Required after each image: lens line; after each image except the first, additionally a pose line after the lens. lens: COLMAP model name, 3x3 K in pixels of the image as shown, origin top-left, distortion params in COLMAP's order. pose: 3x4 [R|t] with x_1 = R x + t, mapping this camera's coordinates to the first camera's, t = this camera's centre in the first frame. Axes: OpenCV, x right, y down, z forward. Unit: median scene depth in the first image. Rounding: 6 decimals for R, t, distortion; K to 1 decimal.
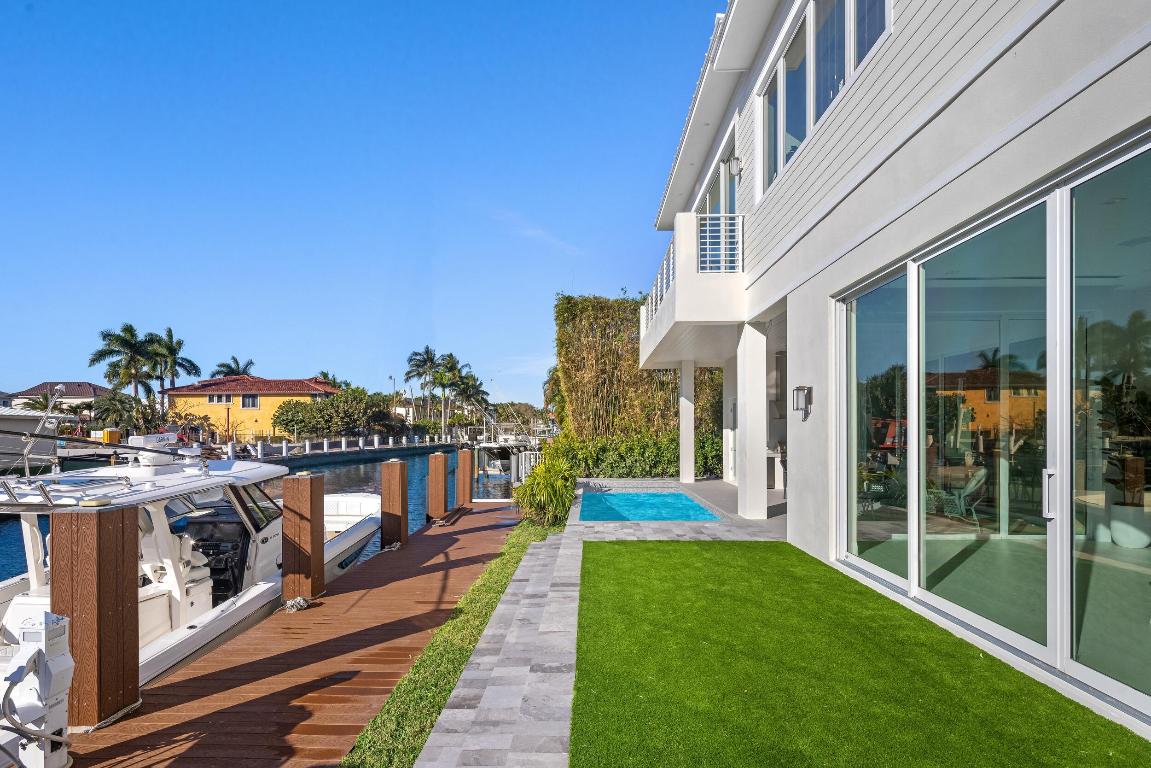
lens RADIAL K [[553.8, 0, 571.1], [0, 553.8, 433.8], [0, 0, 1]] dist [-0.000815, -0.000685]
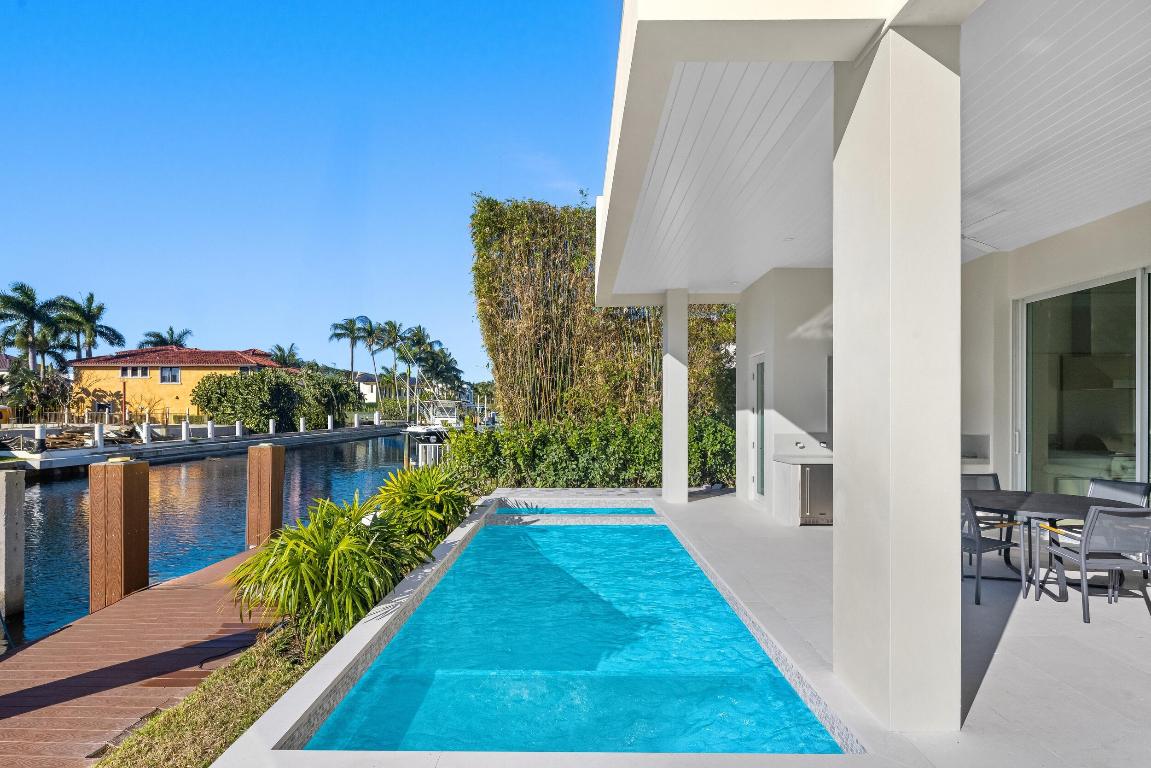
lens RADIAL K [[562.9, 0, 574.7], [0, 562.9, 410.1], [0, 0, 1]] dist [-0.000645, -0.000139]
pose [[0.999469, 0.004952, 0.032212, 0.023933], [-0.004719, 0.999962, -0.007305, -0.000771], [-0.032247, 0.007149, 0.999454, 0.116242]]
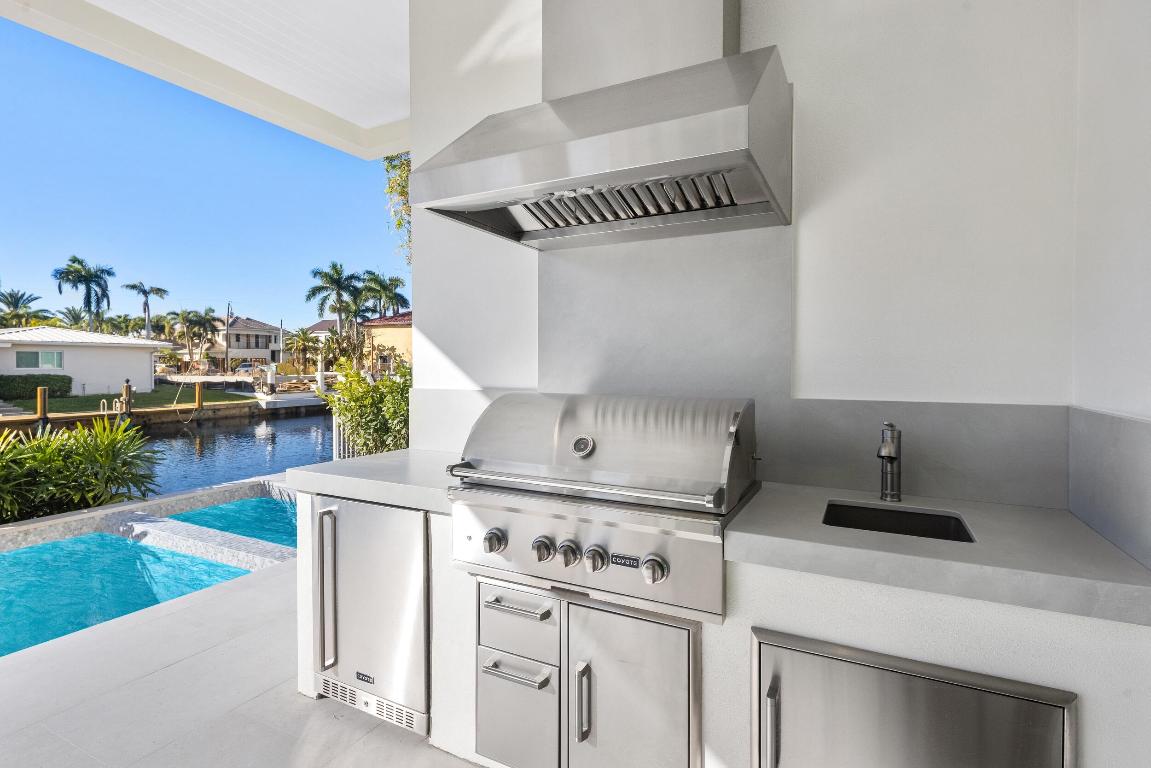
lens RADIAL K [[565.4, 0, 573.1], [0, 565.4, 371.5], [0, 0, 1]] dist [0.012092, -0.000286]
pose [[0.903075, 0.008568, -0.429398, 0.112125], [-0.003701, 0.999919, 0.012167, 0.001824], [0.429467, -0.009398, 0.903033, 0.212960]]
